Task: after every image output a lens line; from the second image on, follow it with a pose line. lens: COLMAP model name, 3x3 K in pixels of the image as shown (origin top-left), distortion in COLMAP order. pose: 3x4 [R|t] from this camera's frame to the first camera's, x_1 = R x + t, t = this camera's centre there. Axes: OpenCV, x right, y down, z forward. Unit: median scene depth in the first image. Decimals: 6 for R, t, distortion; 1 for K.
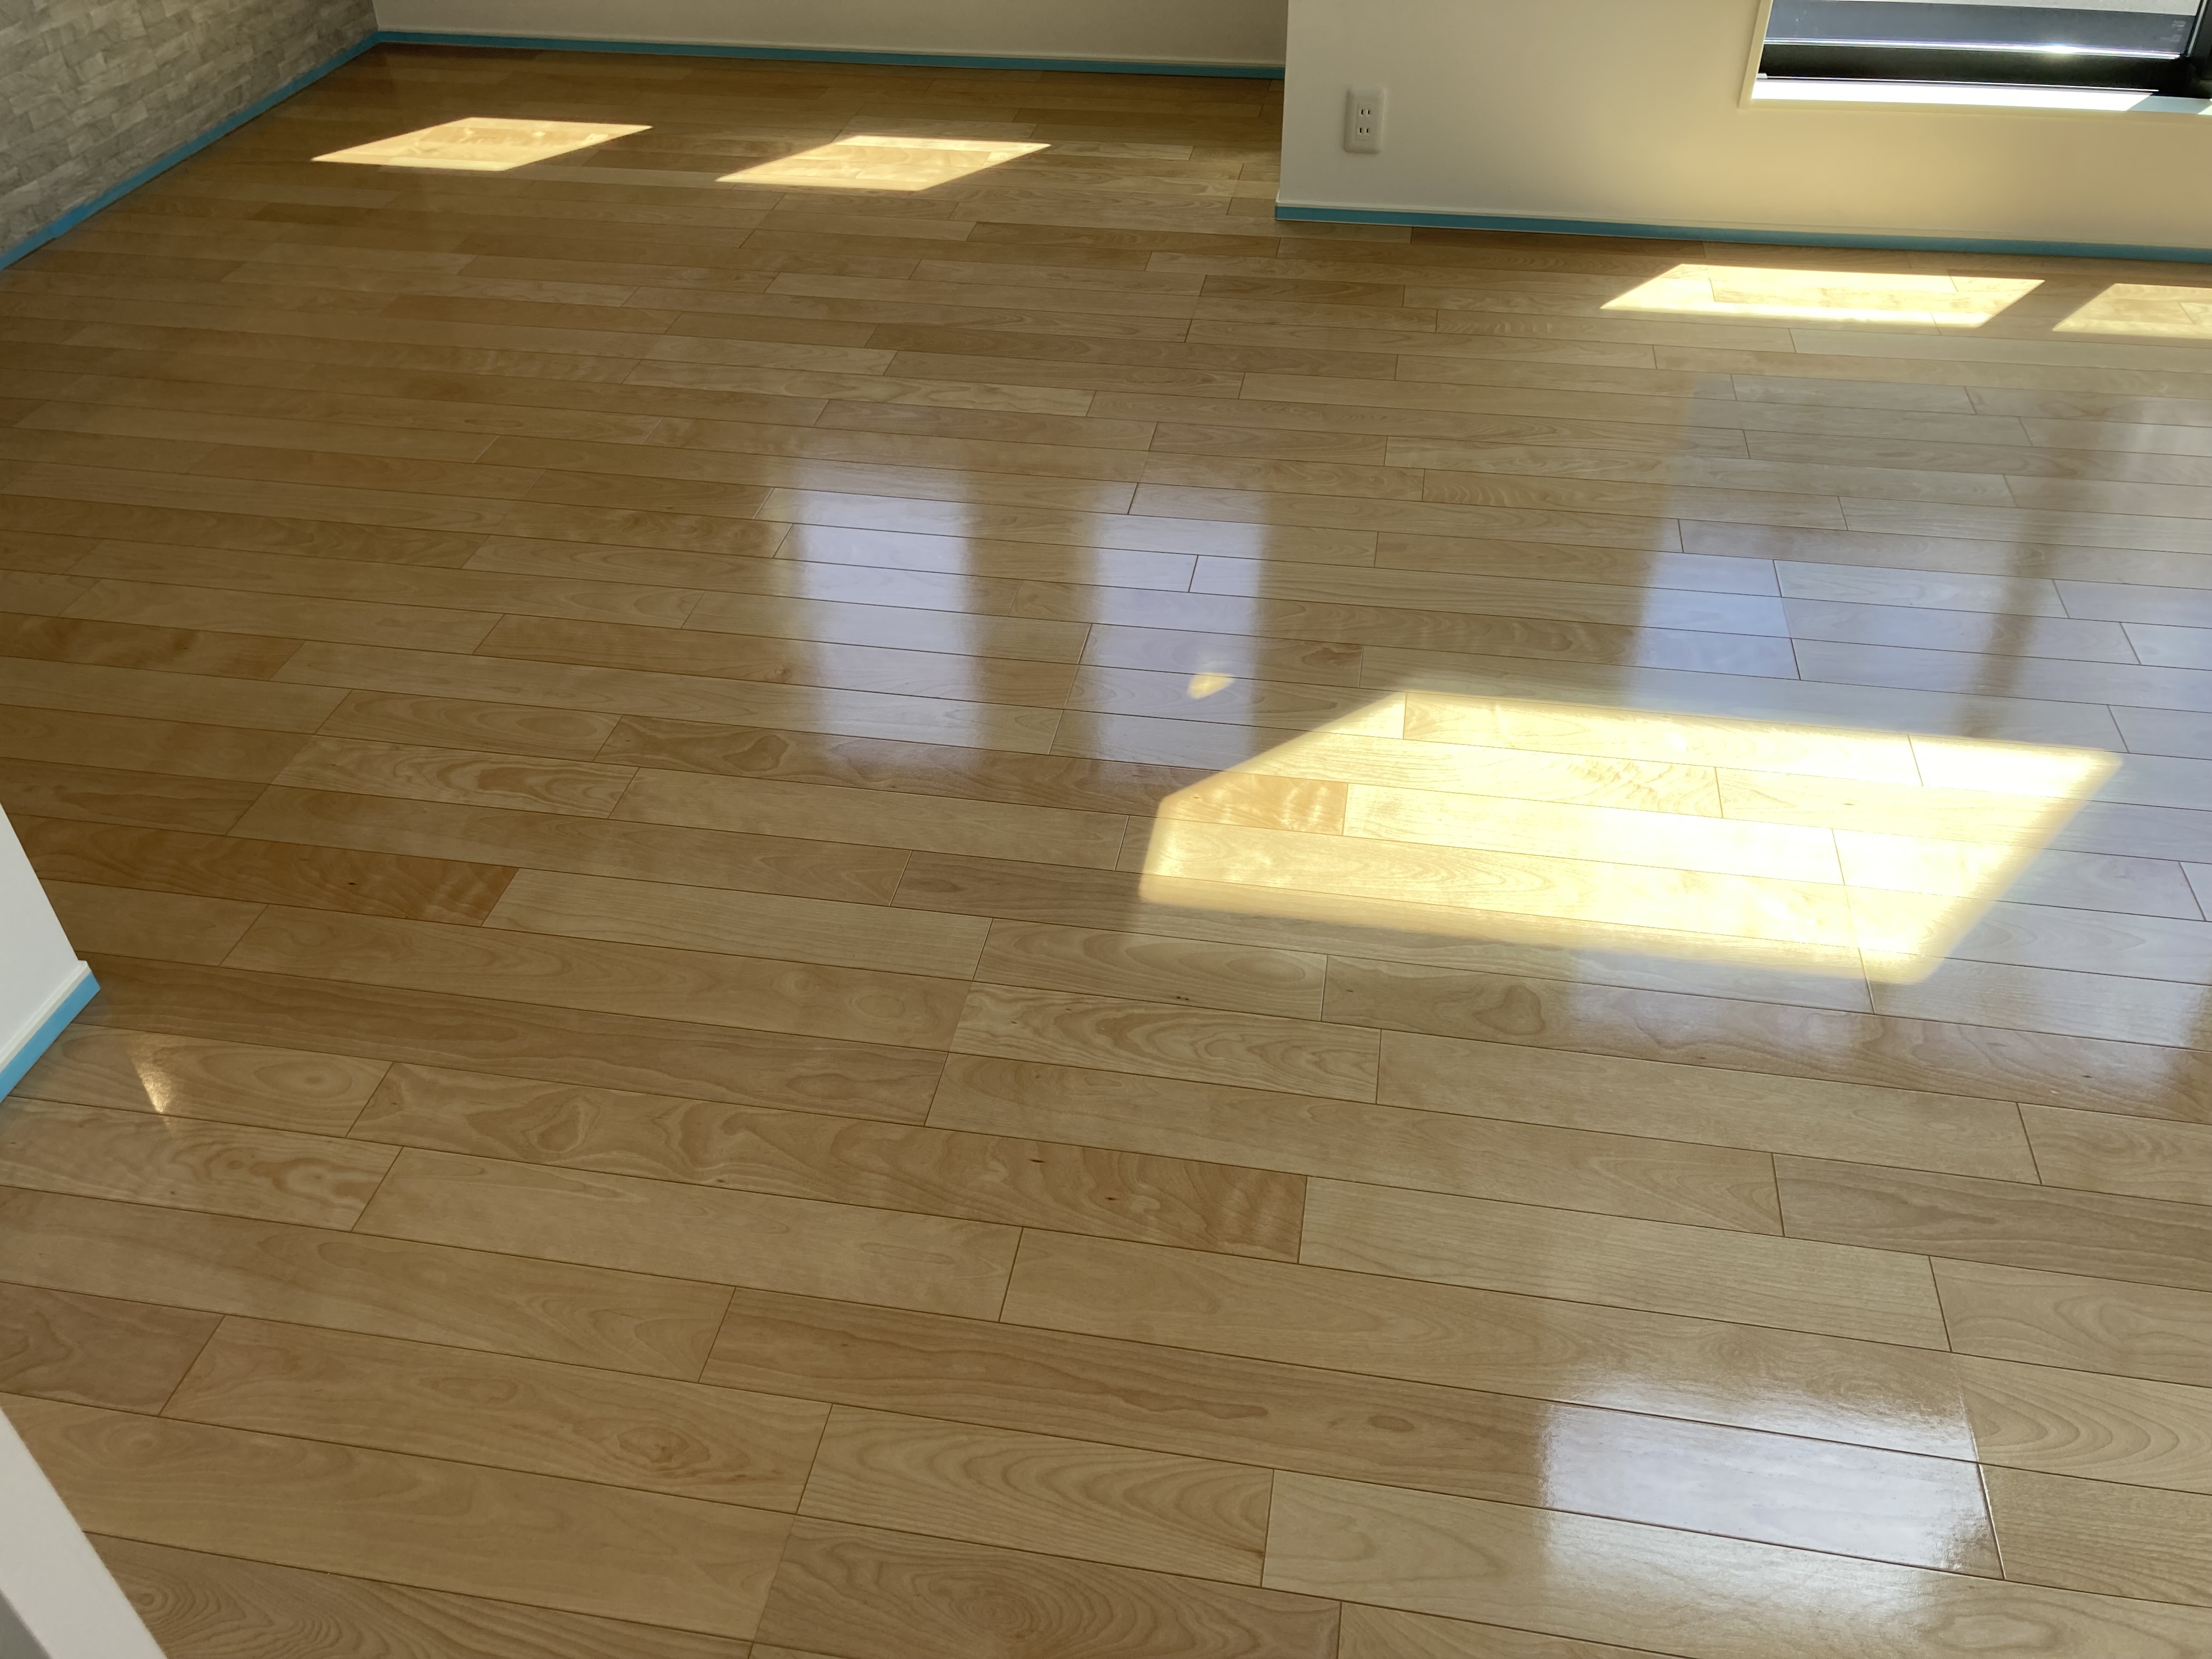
lens RADIAL K [[1803.4, 0, 1097.7], [0, 1803.4, 822.9], [0, 0, 1]] dist [0.031954, -0.032180]
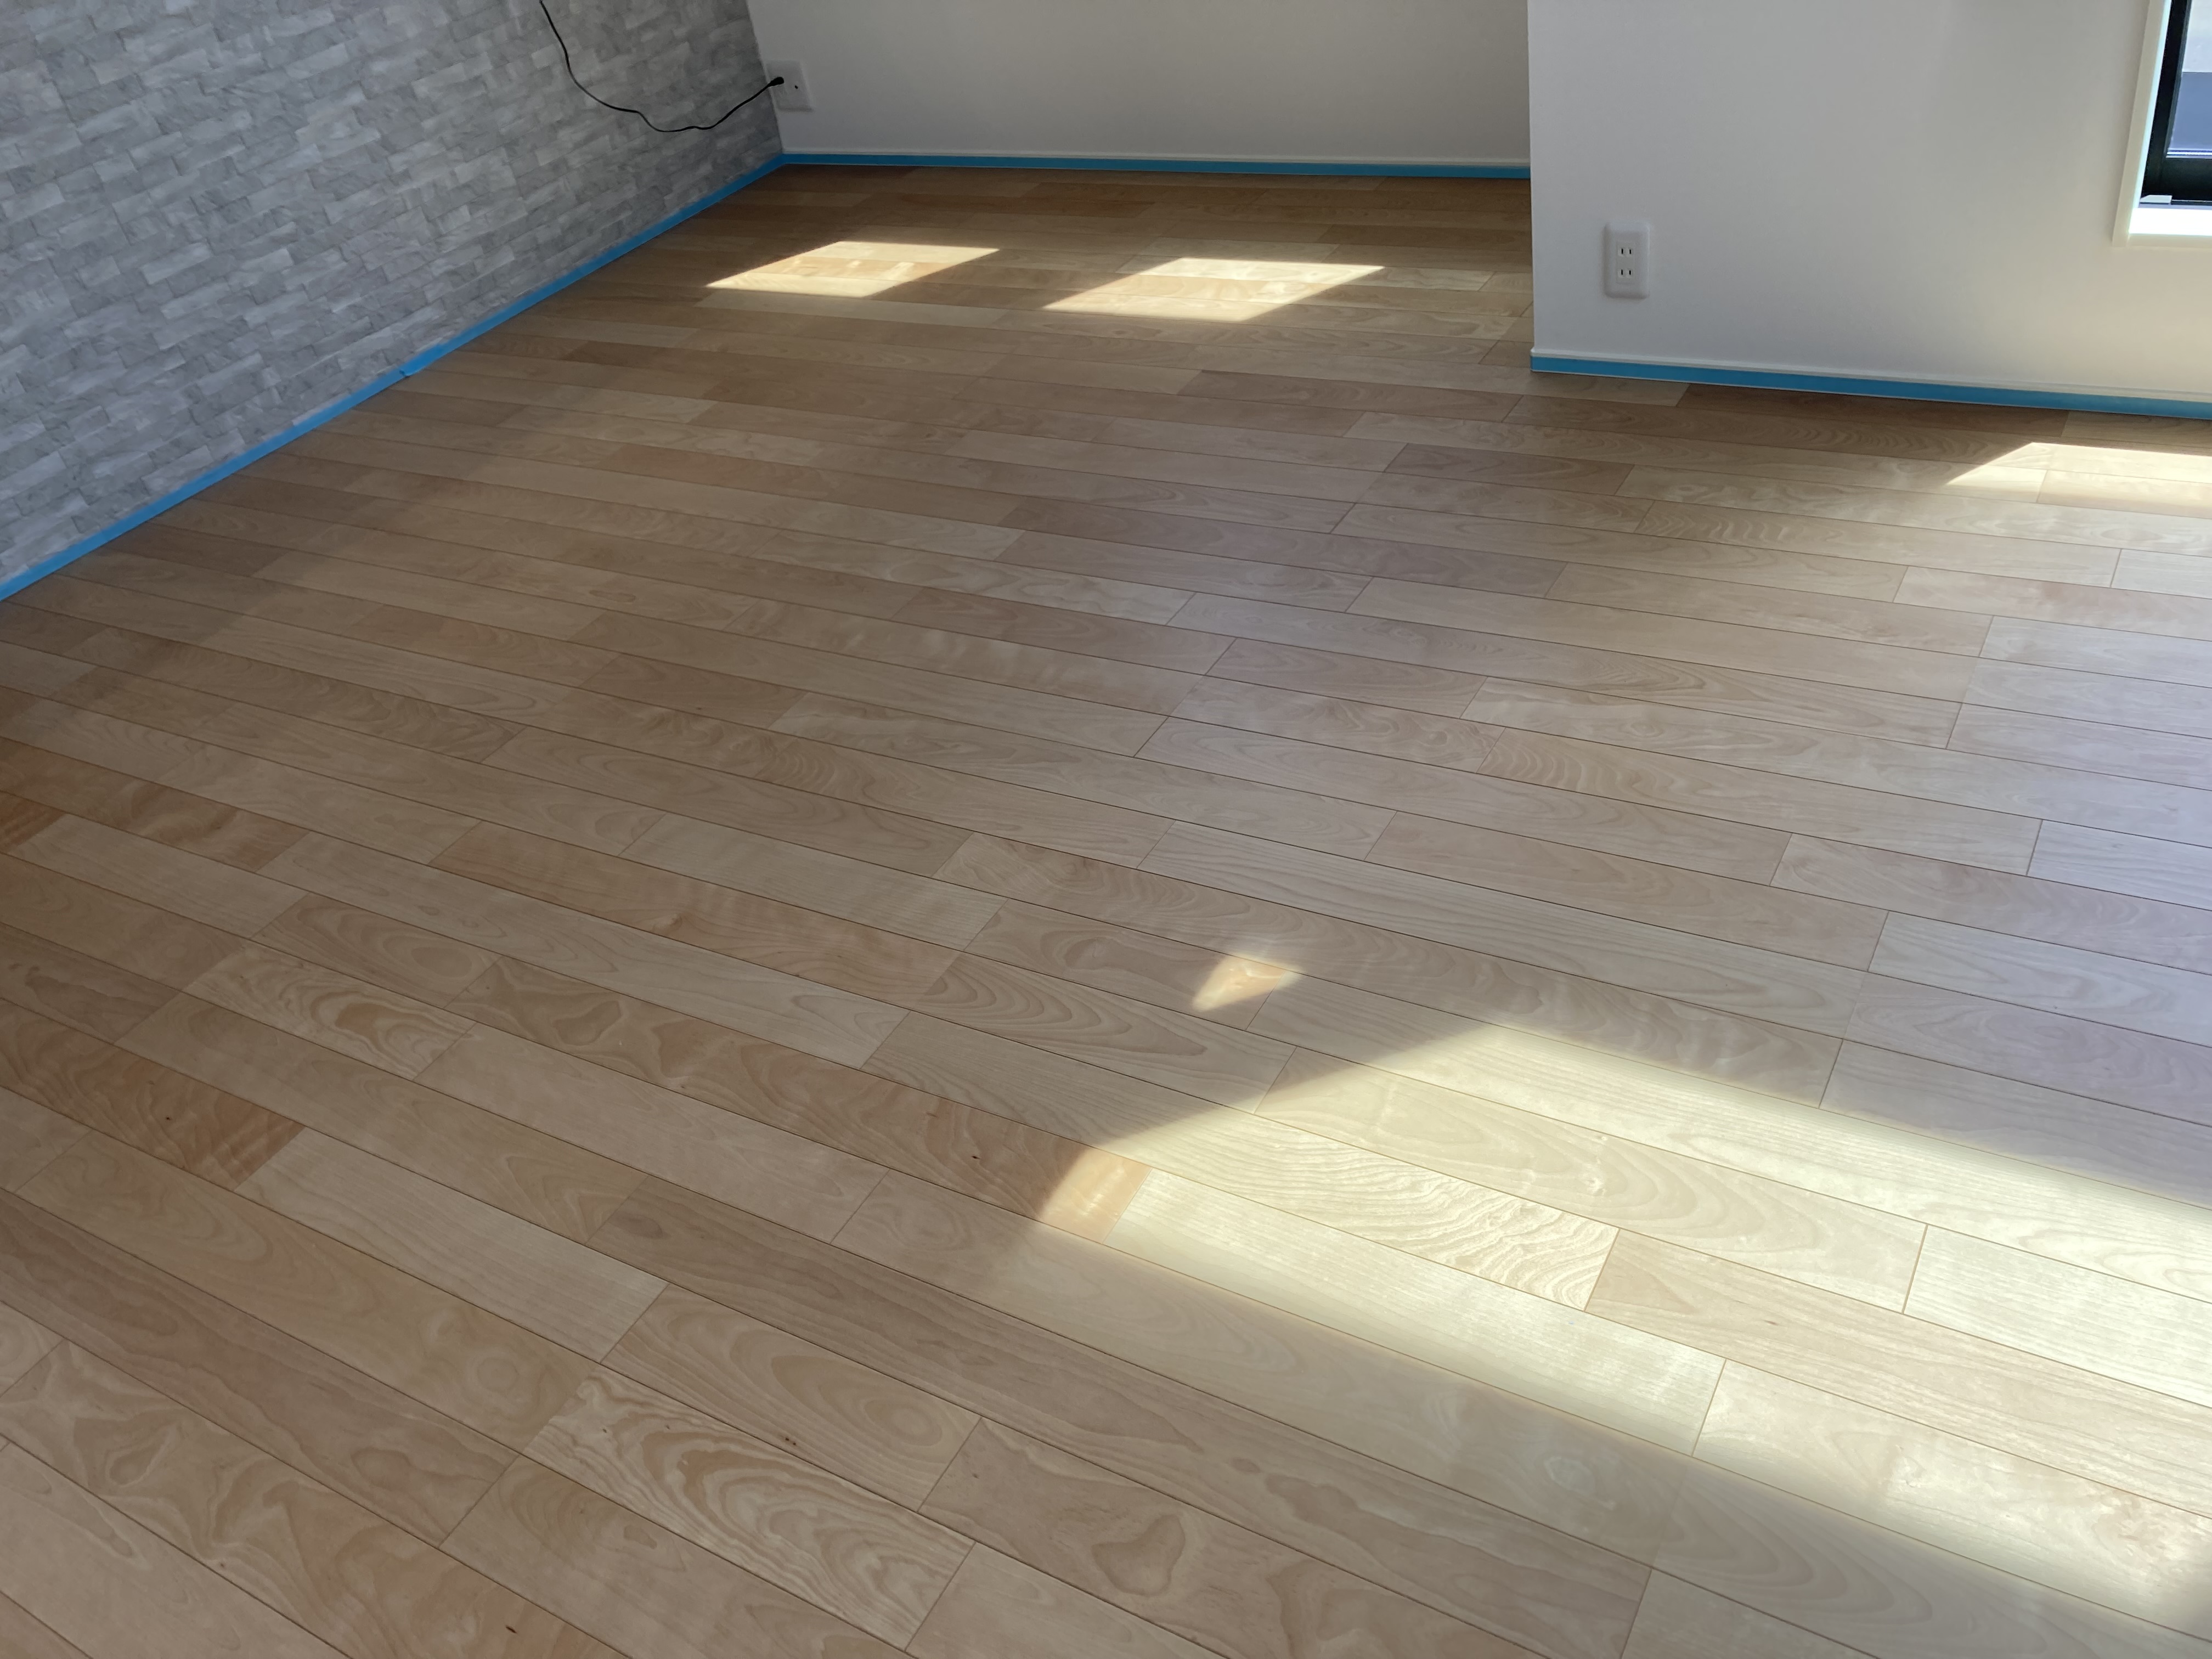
lens RADIAL K [[1803.4, 0, 1089.6], [0, 1803.4, 819.5], [0, 0, 1]] dist [0.031954, -0.032180]
pose [[0.928191, 0.098794, -0.358749, 0.320114], [-0.101746, 0.994753, 0.010693, -0.151707], [0.357923, 0.026576, 0.933373, 0.180934]]
